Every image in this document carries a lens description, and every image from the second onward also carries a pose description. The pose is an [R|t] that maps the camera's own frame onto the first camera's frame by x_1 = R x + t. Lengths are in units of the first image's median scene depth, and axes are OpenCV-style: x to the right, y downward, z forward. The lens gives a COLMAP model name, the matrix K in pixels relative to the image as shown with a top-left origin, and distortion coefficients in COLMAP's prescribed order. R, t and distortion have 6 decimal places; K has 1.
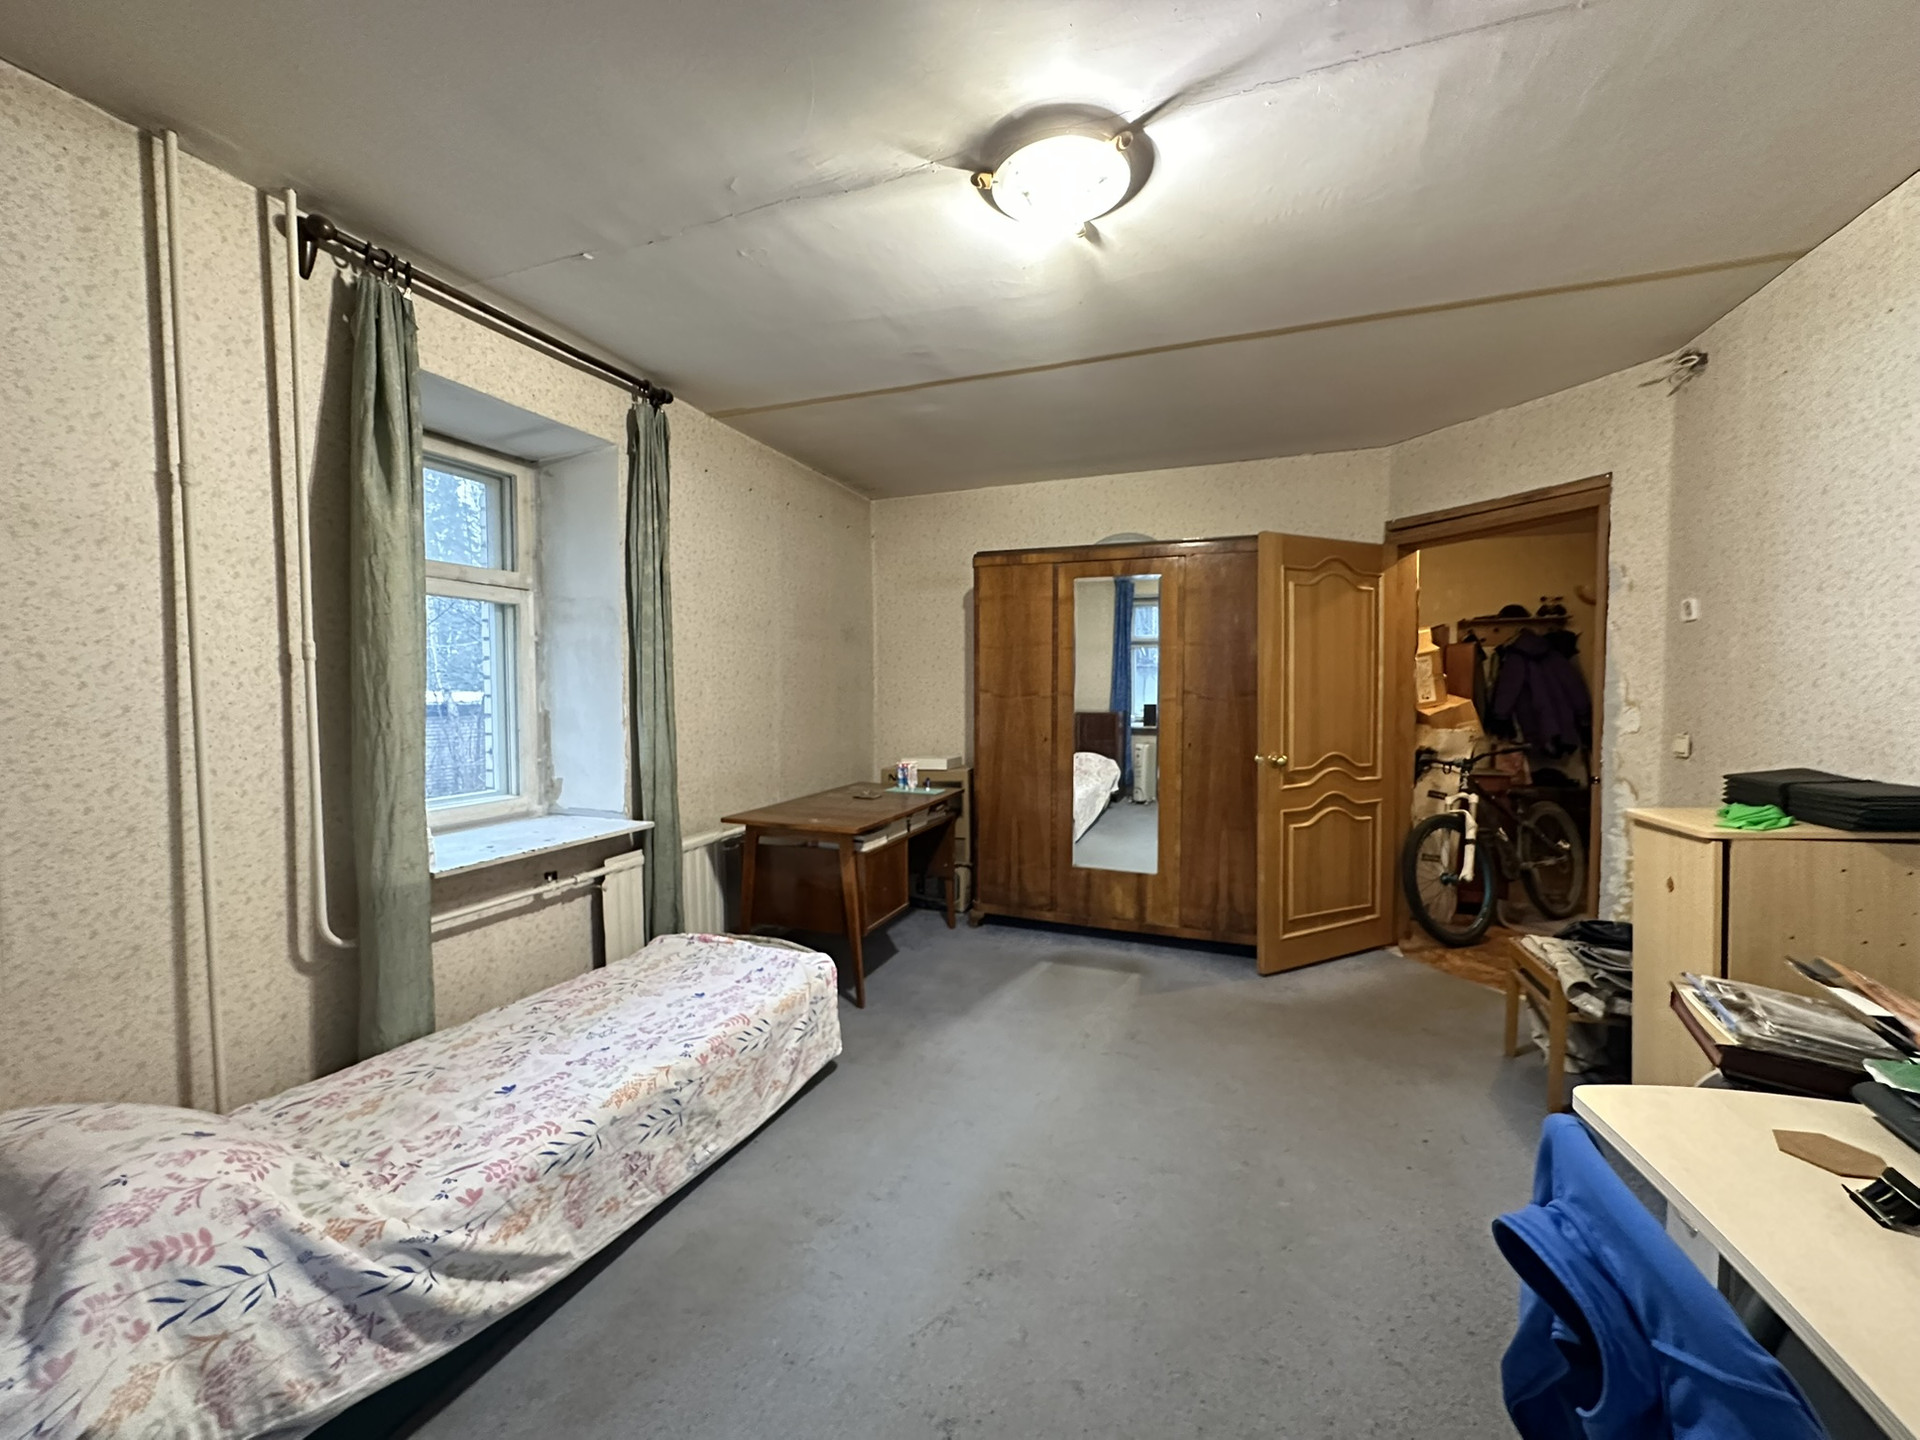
lens RADIAL K [[765.5, 0, 955.0], [0, 765.5, 721.2], [0, 0, 1]] dist [-0.001570, -0.000316]
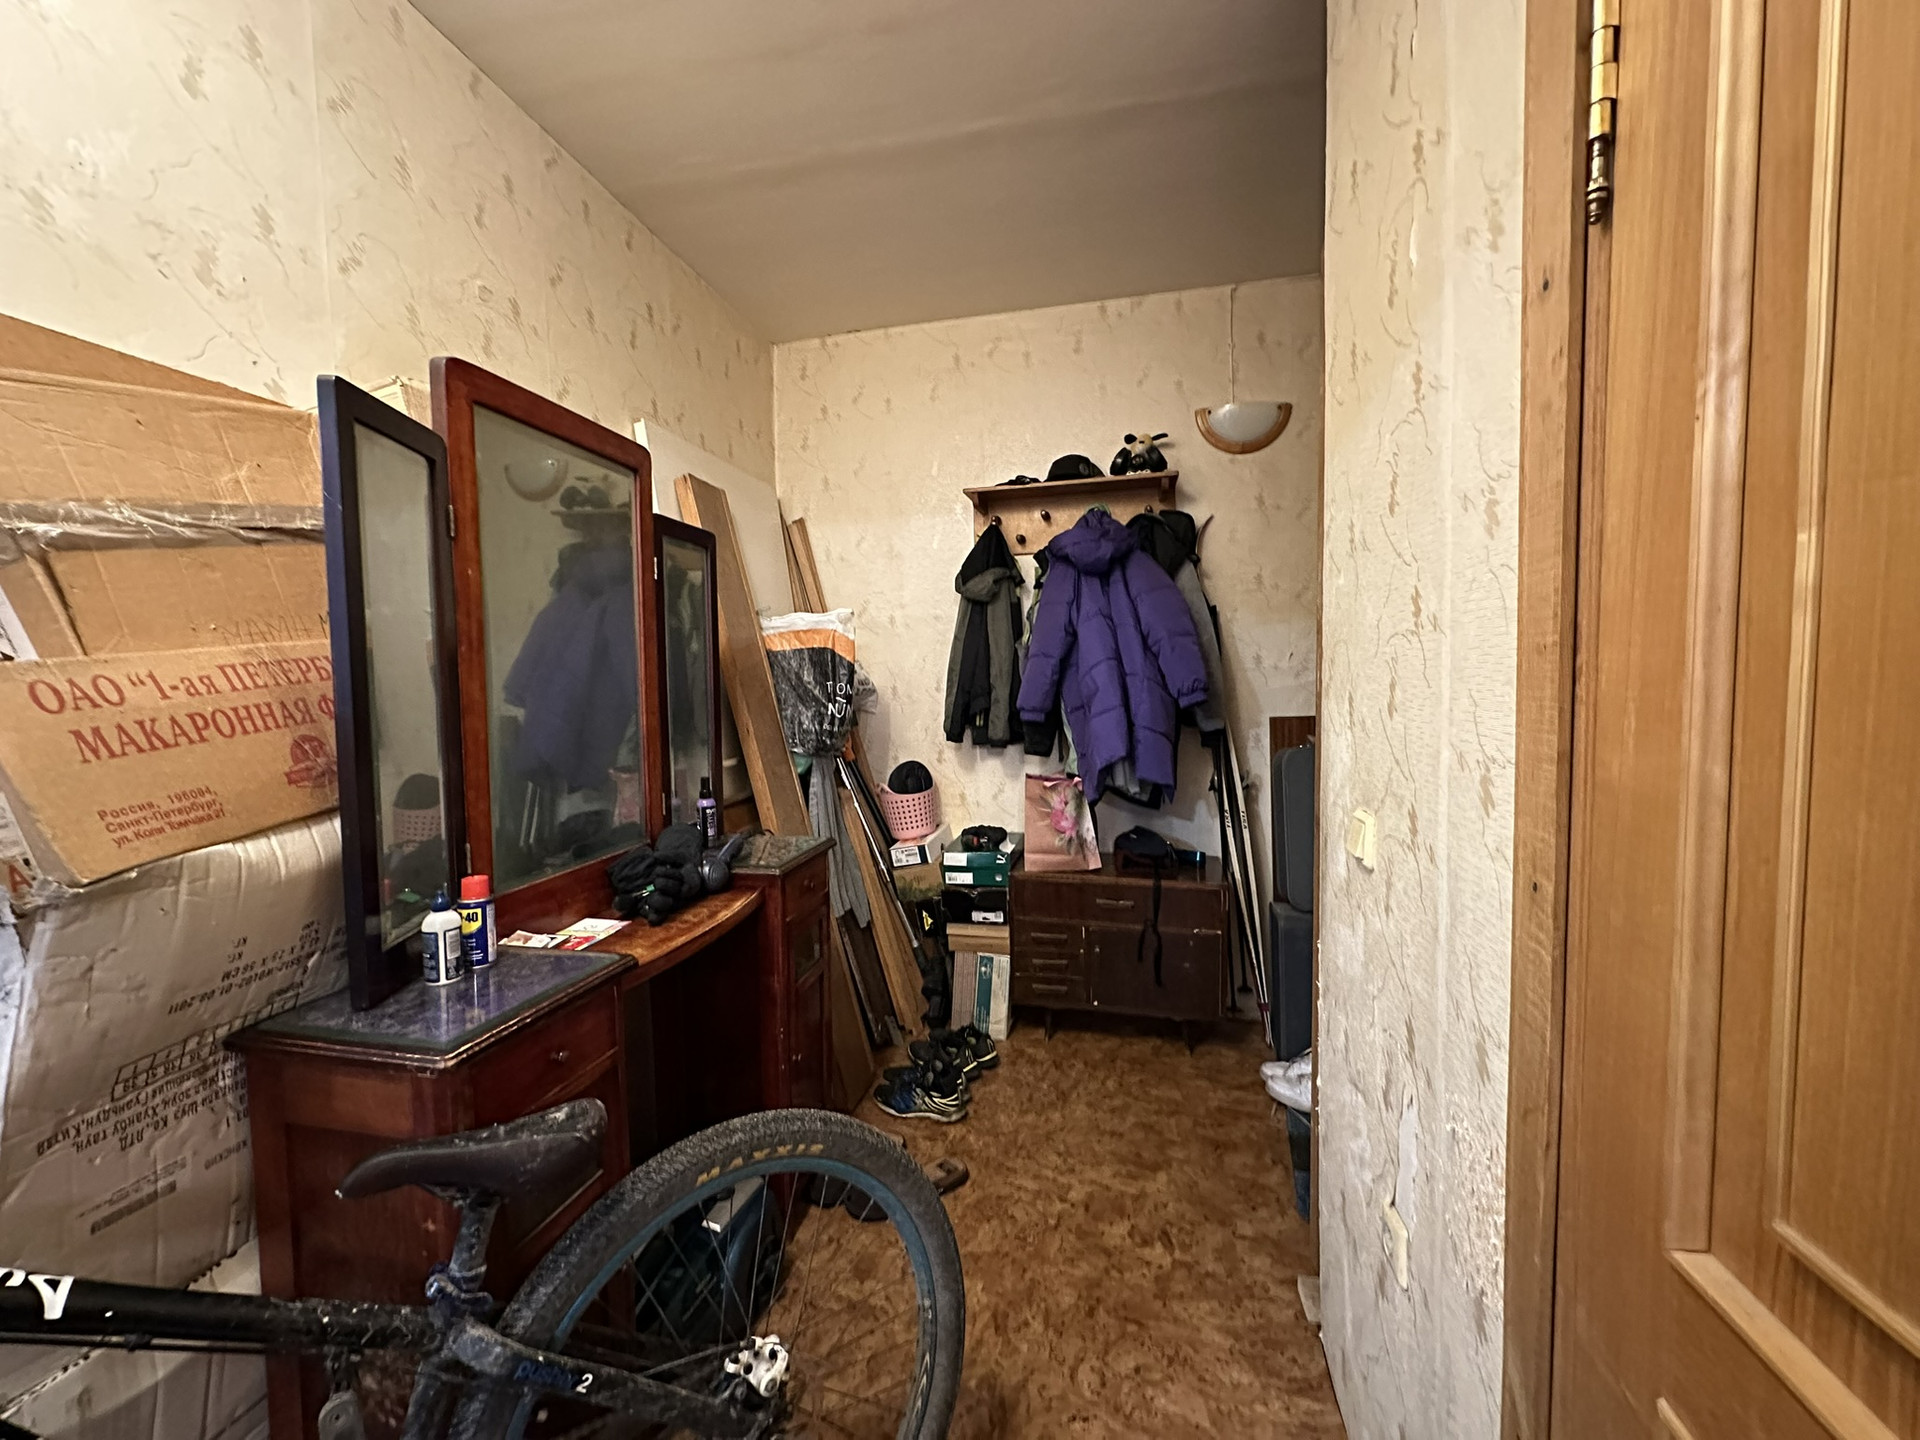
lens RADIAL K [[765.5, 0, 960.0], [0, 765.5, 721.6], [0, 0, 1]] dist [-0.001570, -0.000316]
pose [[0.988730, -0.013484, 0.149100, 0.609120], [0.011713, 0.999850, 0.012748, -0.006643], [-0.149250, -0.010858, 0.988740, 0.584730]]
